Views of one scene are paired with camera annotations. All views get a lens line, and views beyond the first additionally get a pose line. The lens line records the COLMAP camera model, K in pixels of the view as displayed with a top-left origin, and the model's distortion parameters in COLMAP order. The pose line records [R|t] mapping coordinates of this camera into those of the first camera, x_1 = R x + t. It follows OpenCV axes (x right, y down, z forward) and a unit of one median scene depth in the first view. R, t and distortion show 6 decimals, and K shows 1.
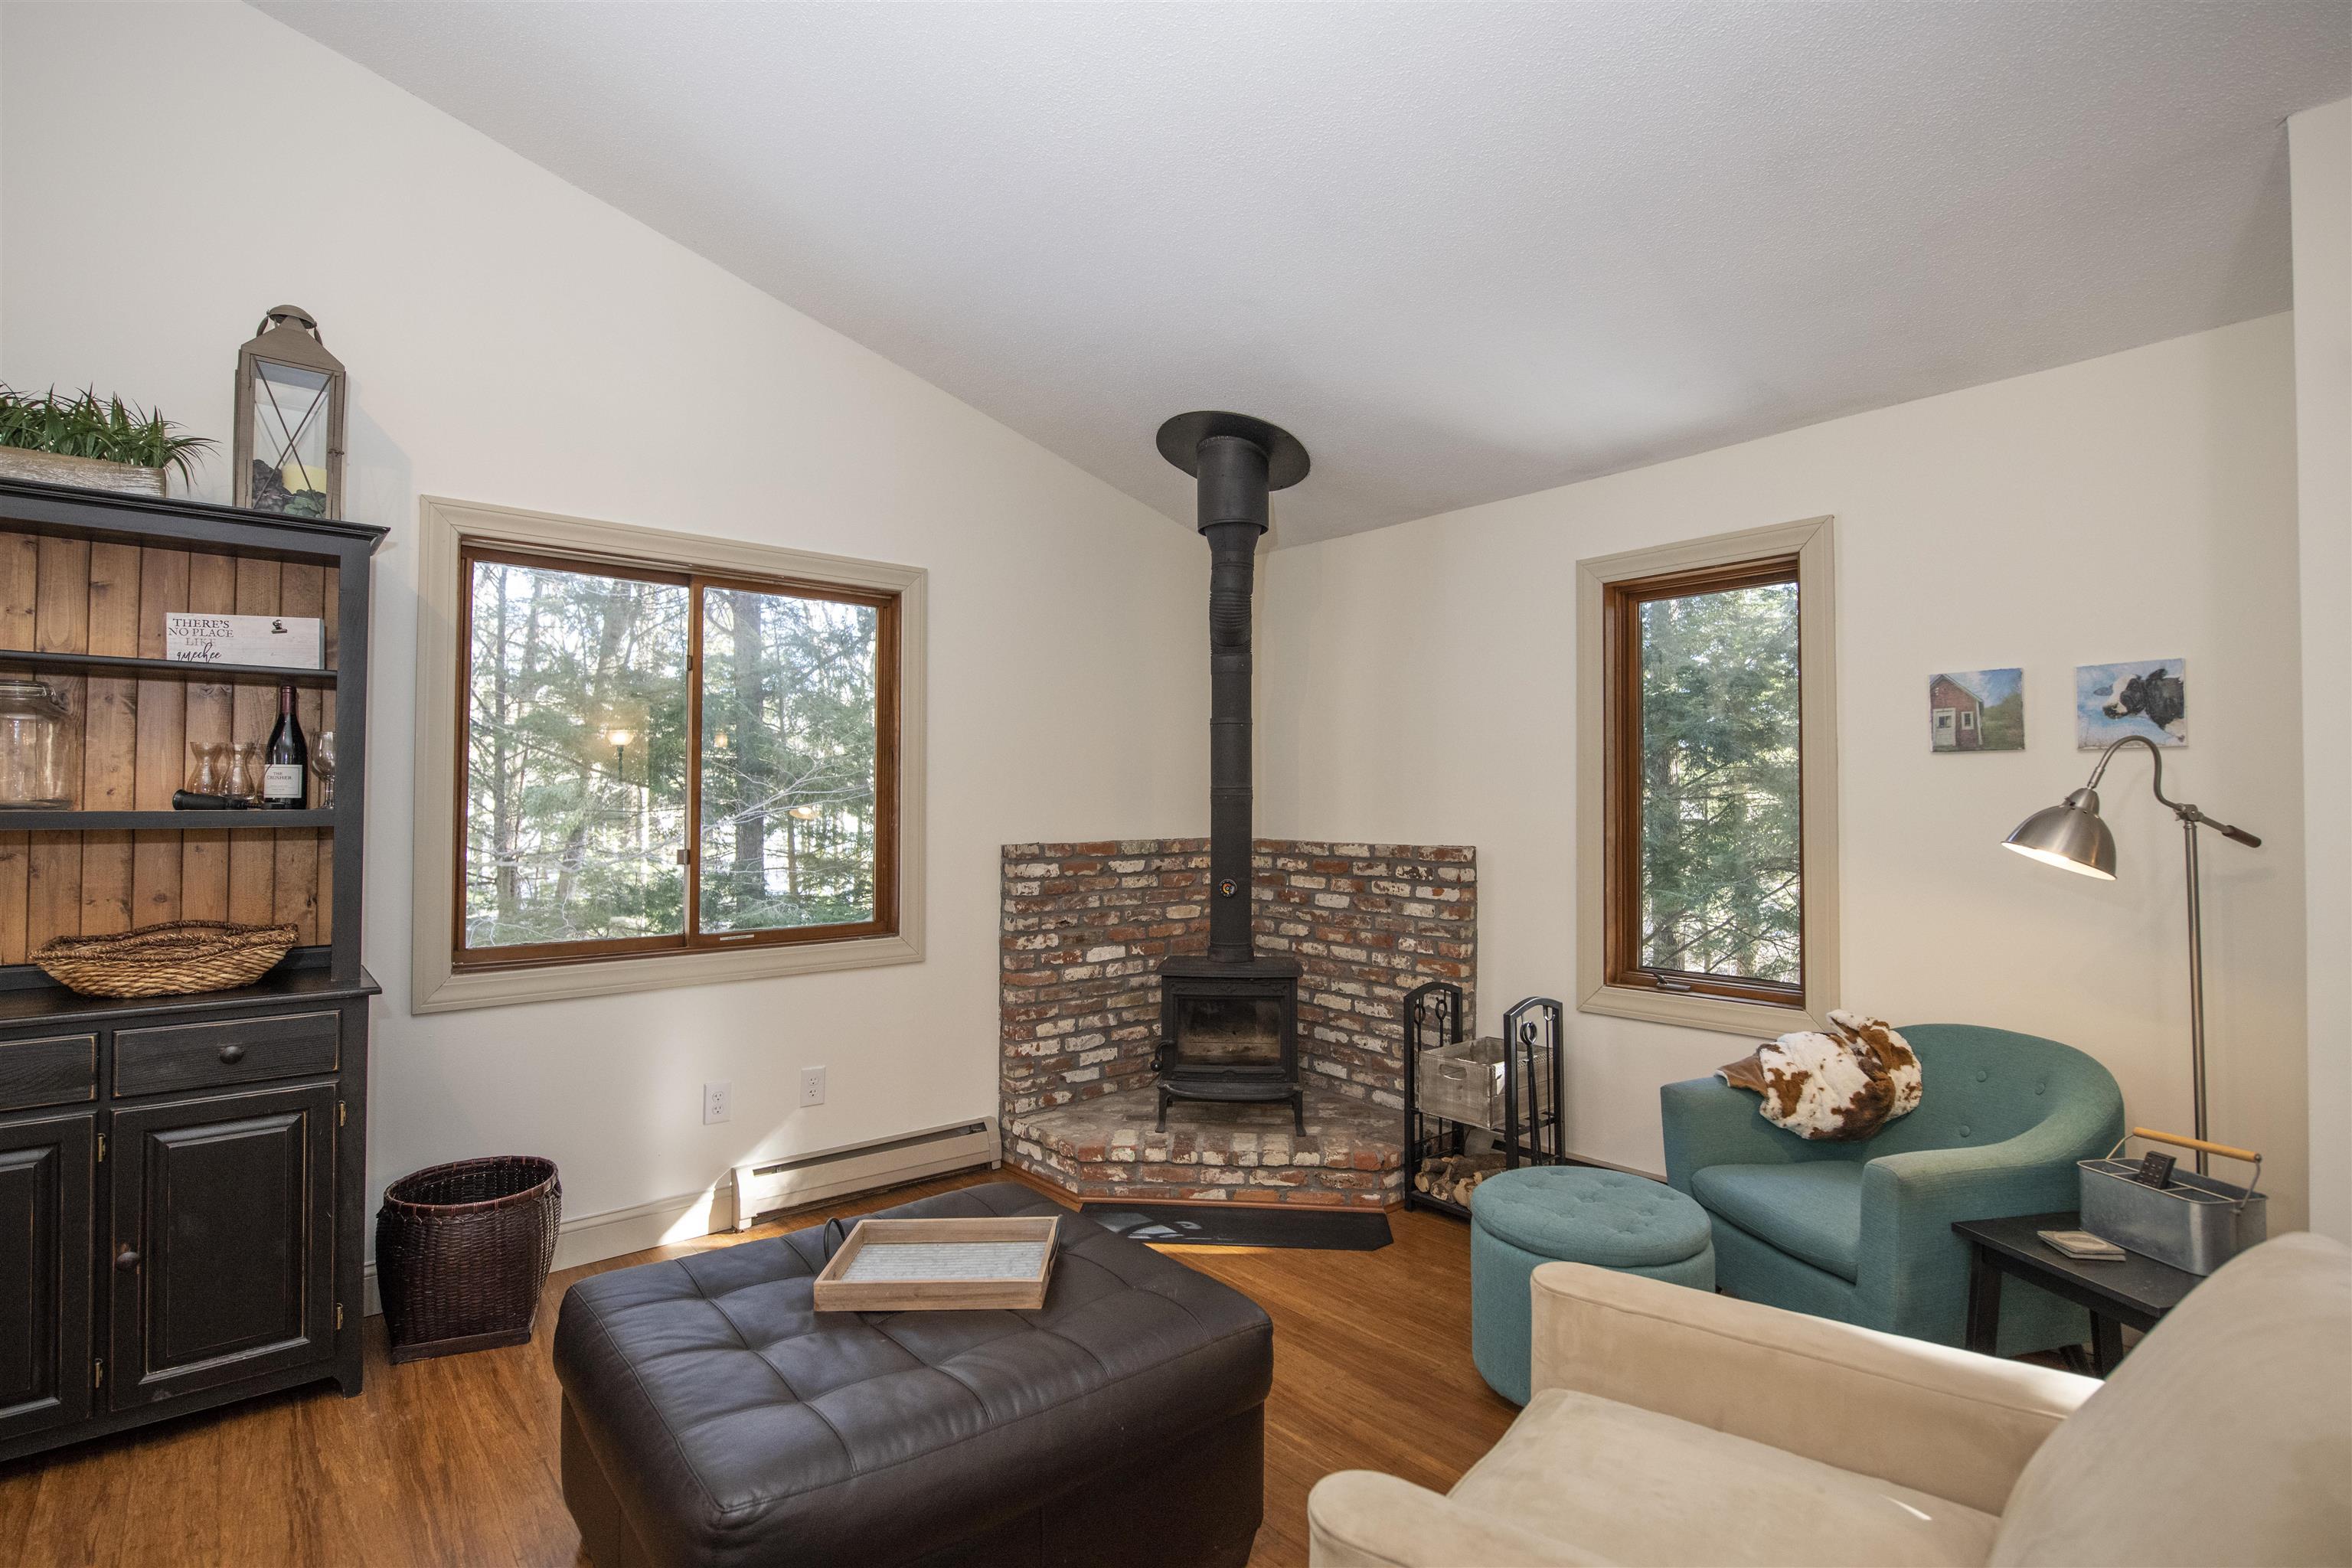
lens RADIAL K [[1134.2, 0, 1176.3], [0, 1134.2, 774.9], [0, 0, 1]] dist [-0.003052, -0.002541]
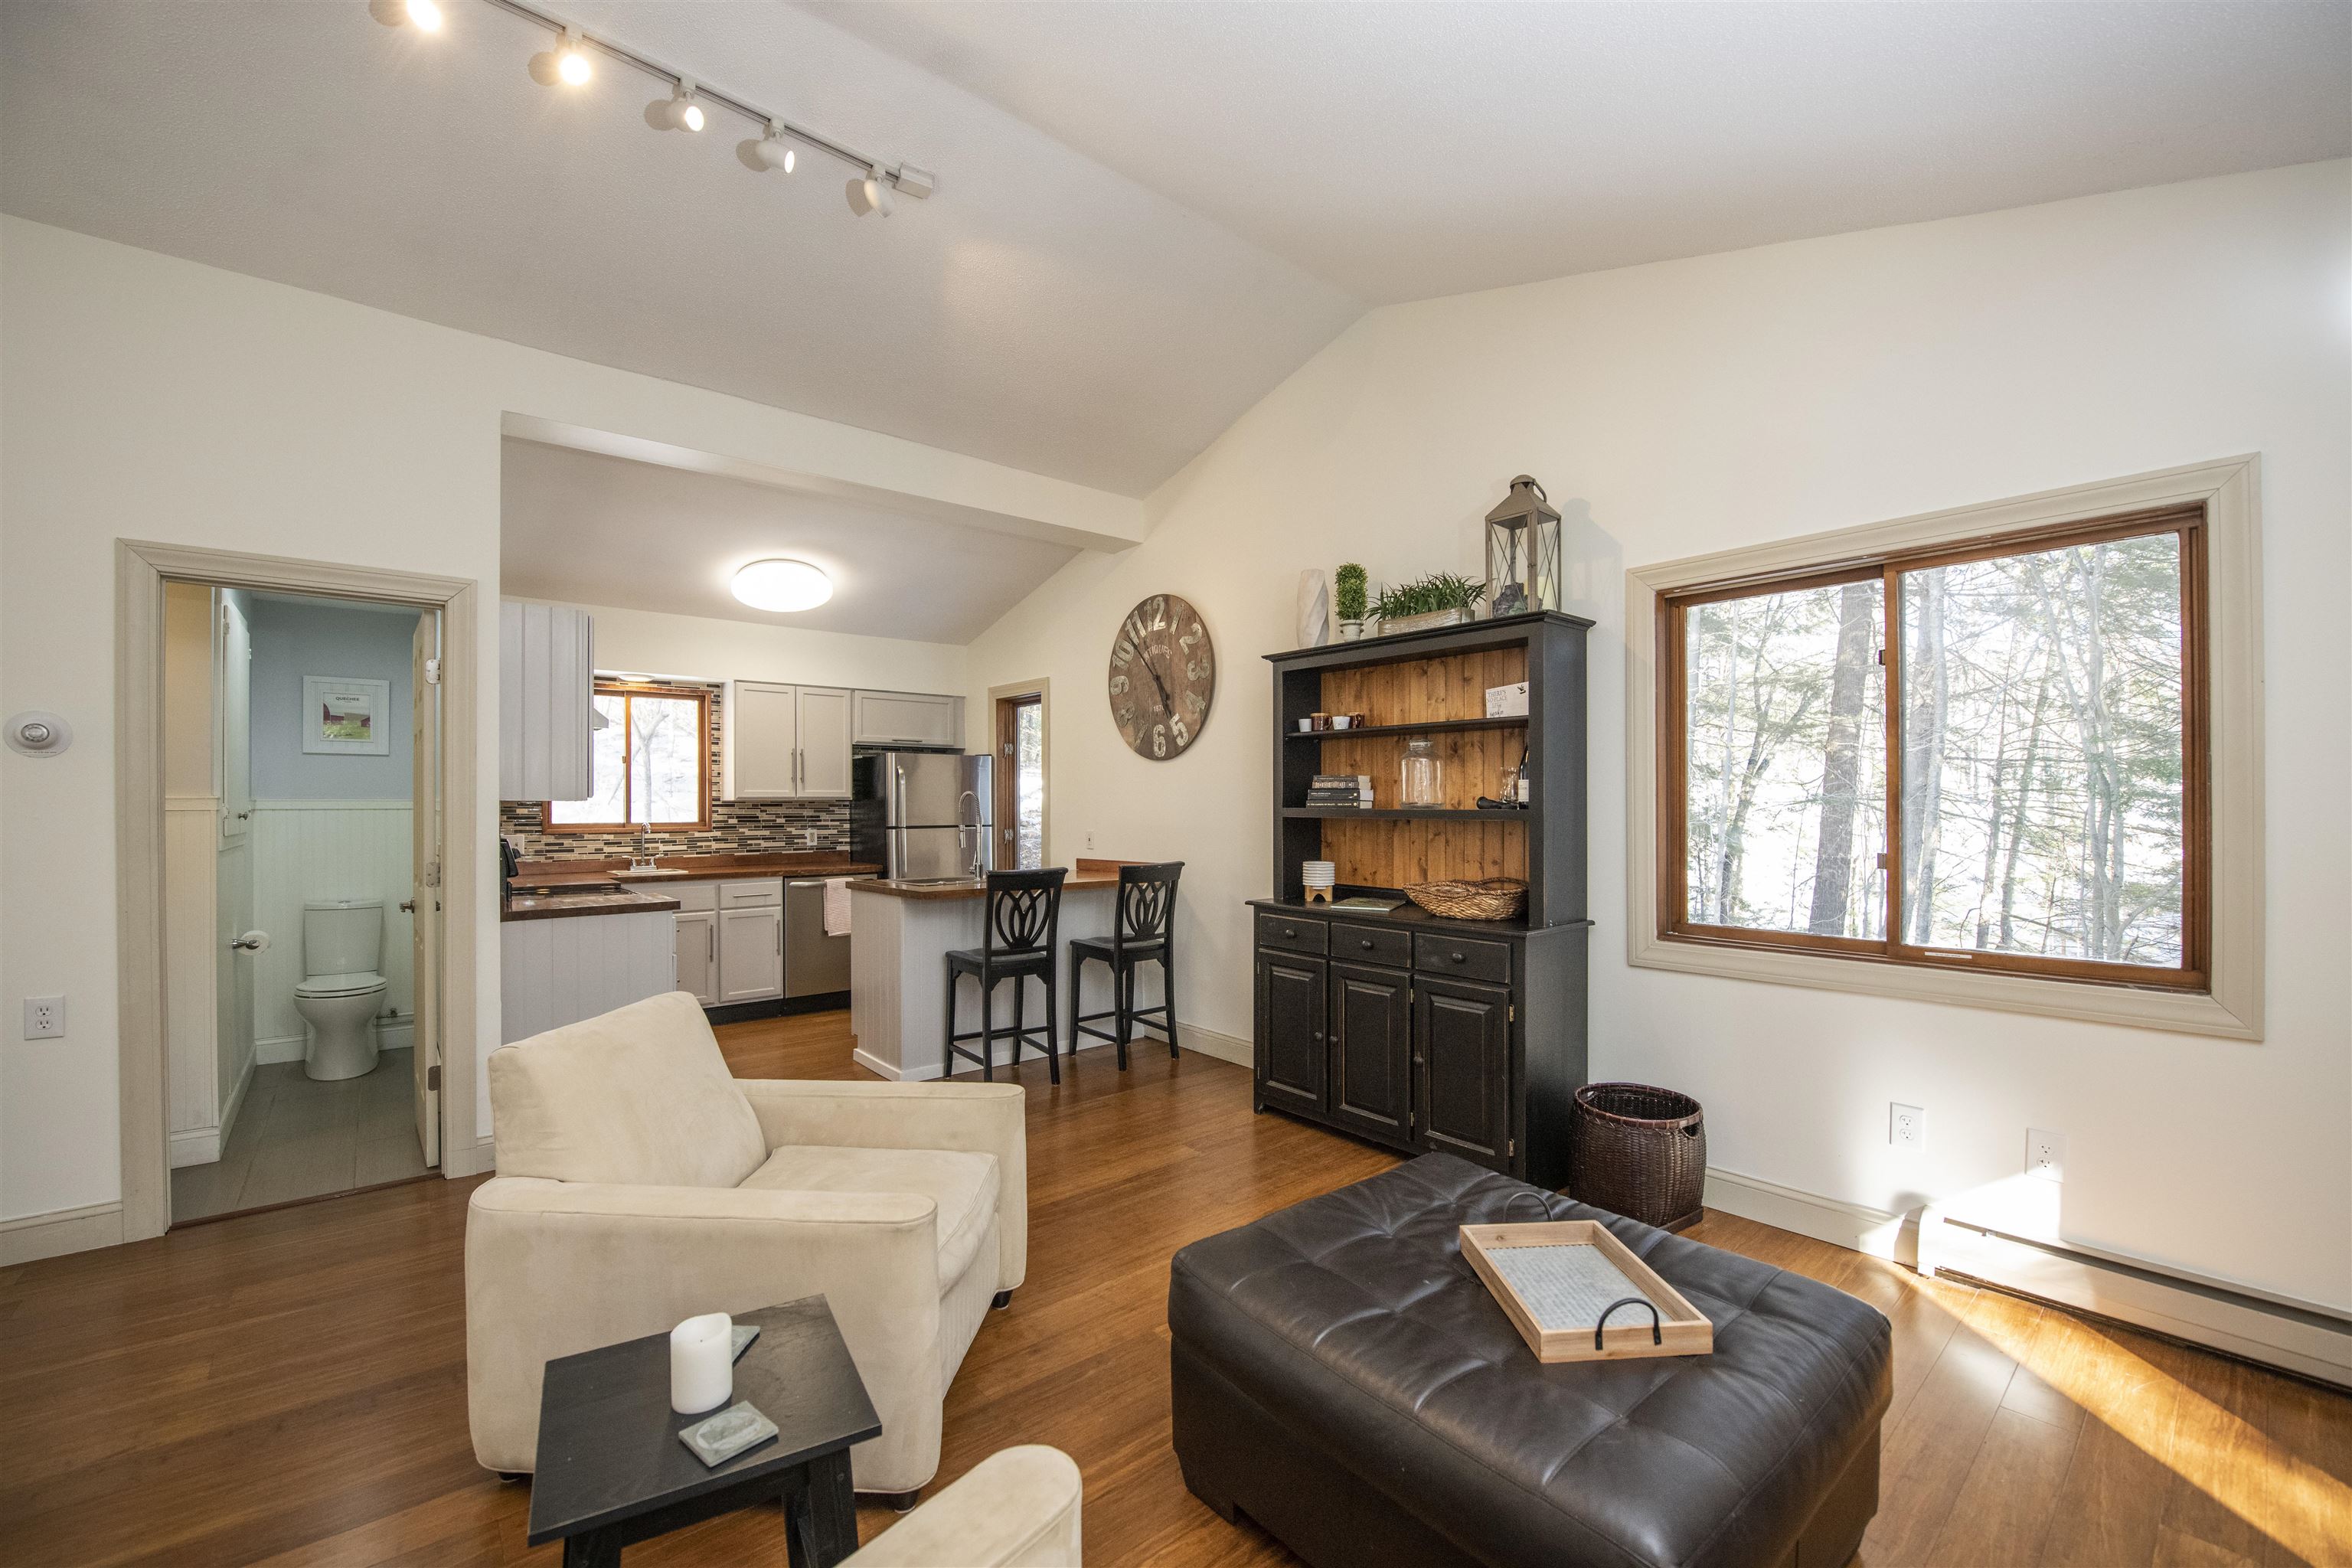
lens RADIAL K [[952.3, 0, 1182.9], [0, 952.3, 800.9], [0, 0, 1]] dist [-0.014366, -0.001990]
pose [[-0.010569, -0.001959, -0.999942, 0.349777], [0.026825, 0.999638, -0.002242, 0.006794], [0.999584, -0.026847, -0.010513, 0.392805]]
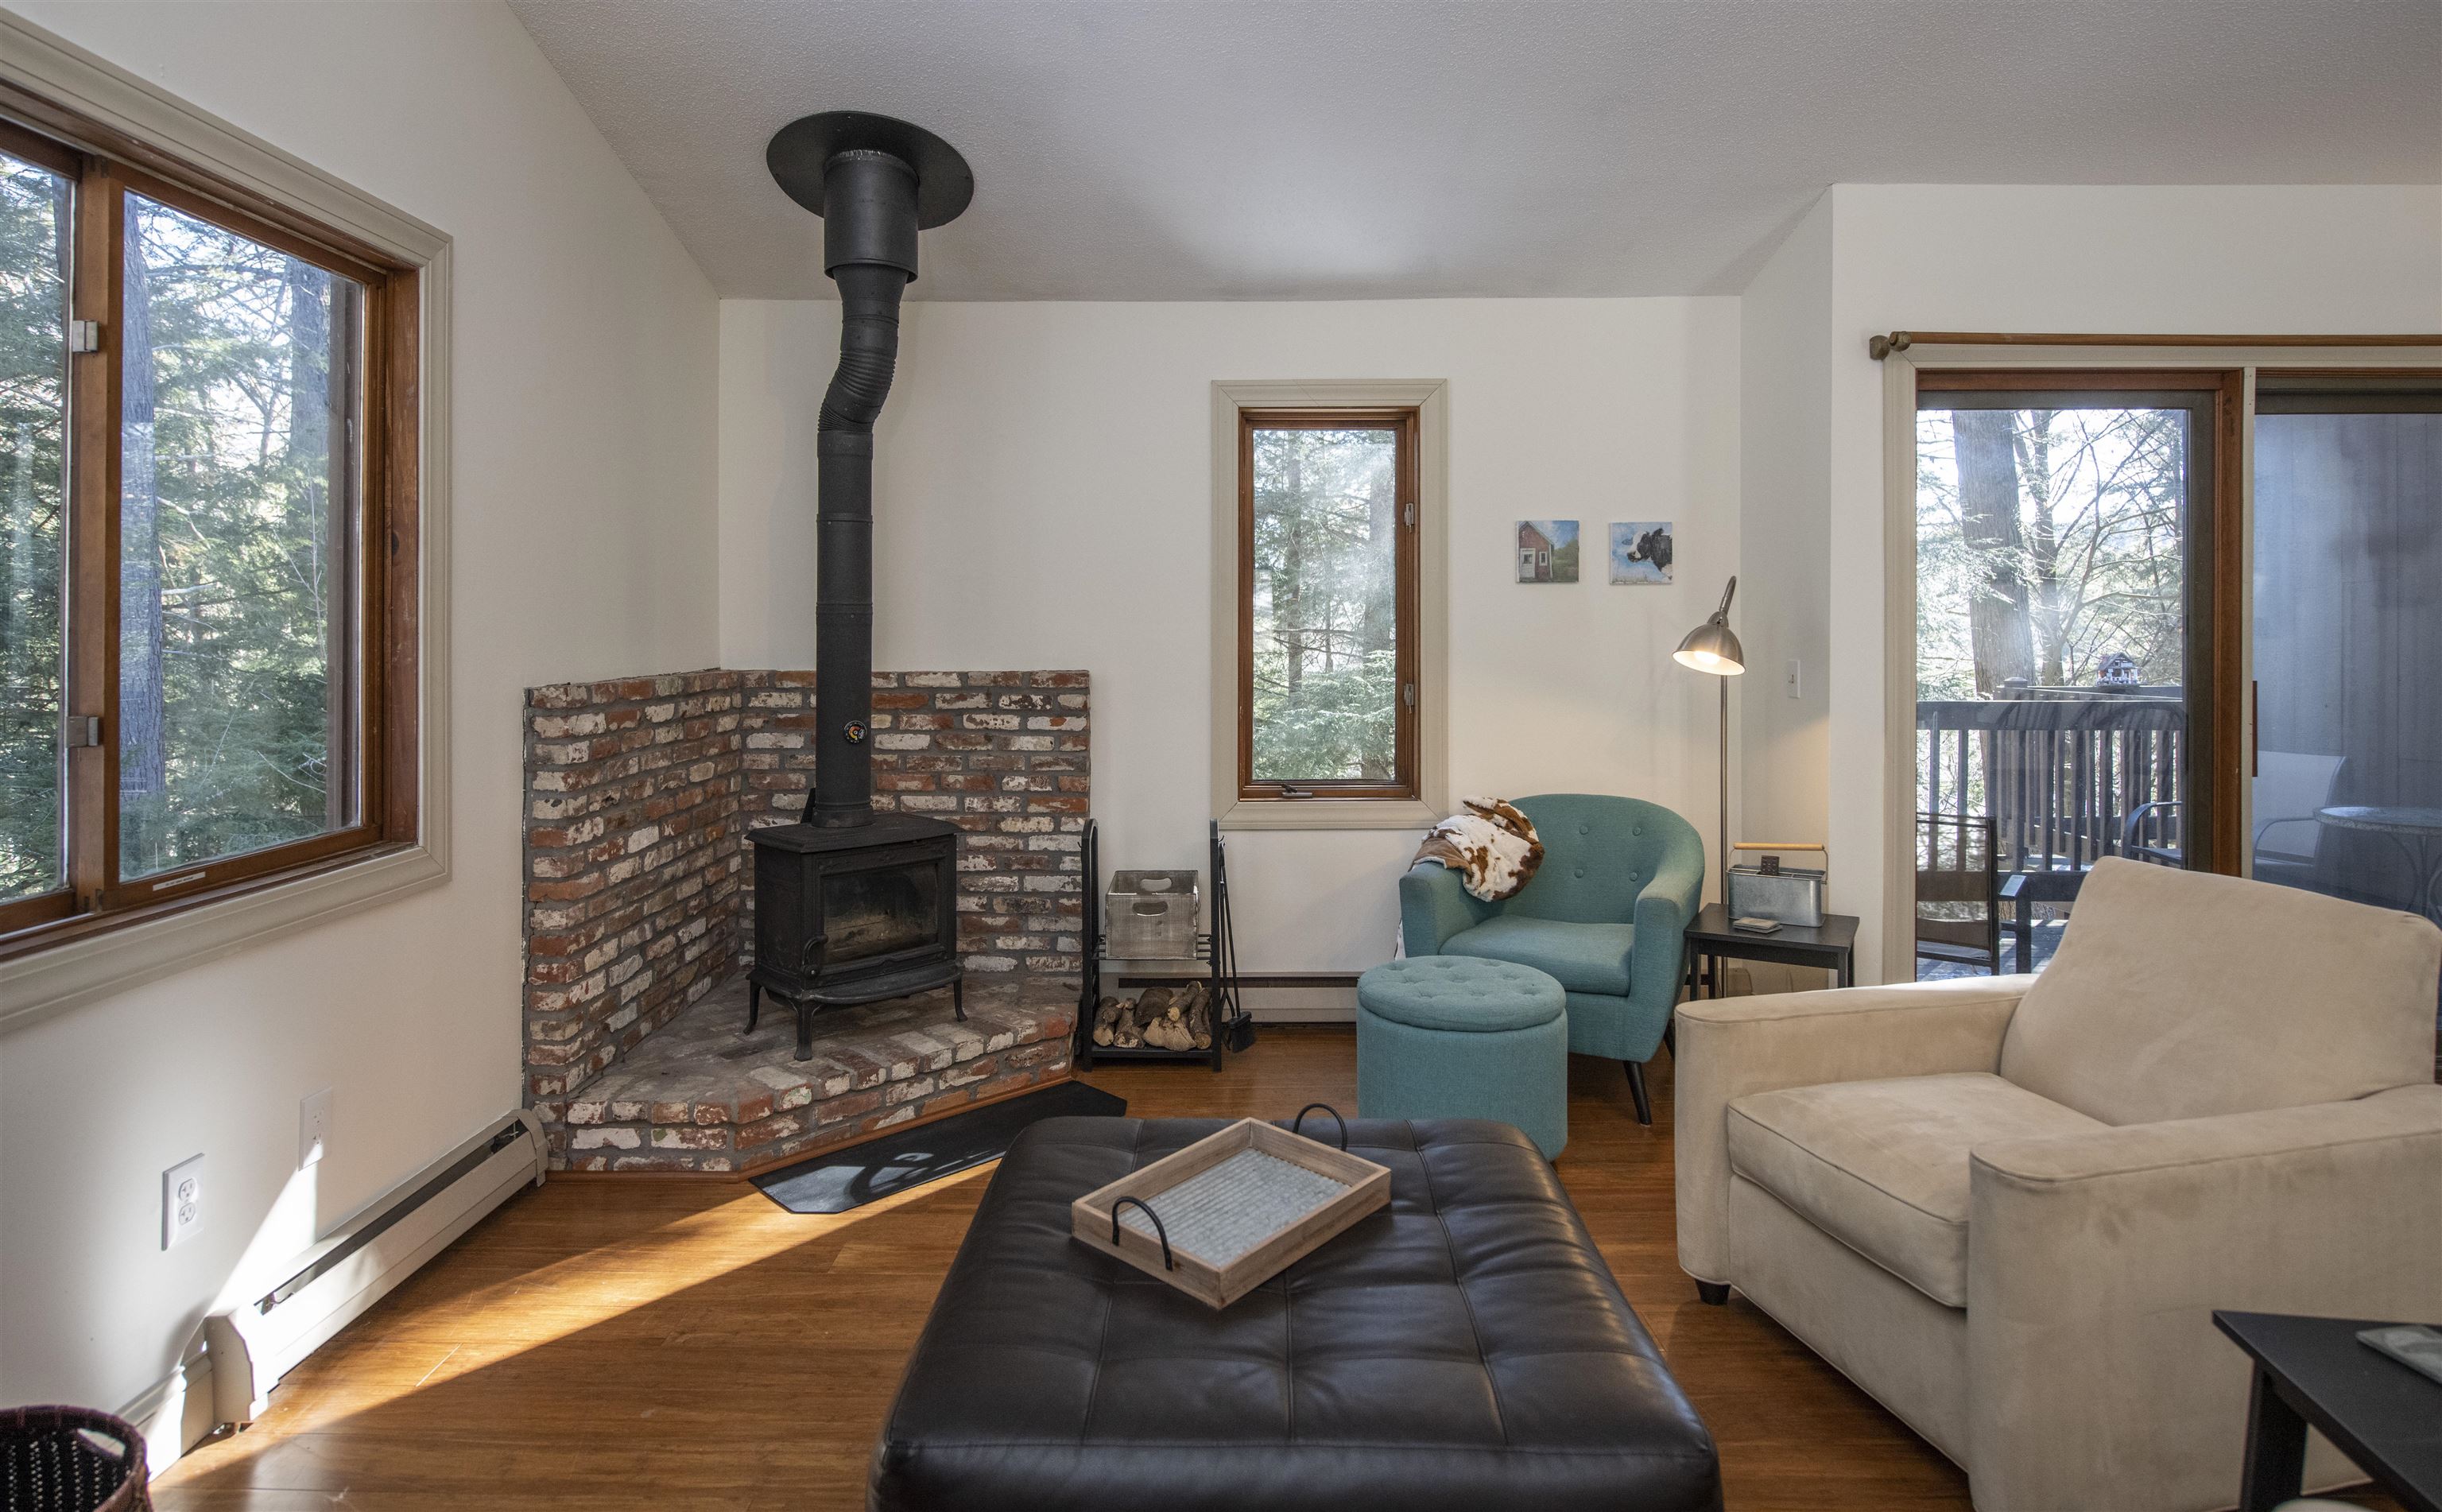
lens RADIAL K [[1300.1, 0, 1216.9], [0, 1300.1, 636.6], [0, 0, 1]] dist [0.000000, -0.003909]
pose [[0.649860, -0.006695, 0.760025, -0.509811], [-0.017728, 0.999556, 0.023963, 0.008803], [-0.759848, -0.029046, 0.649452, 0.248591]]
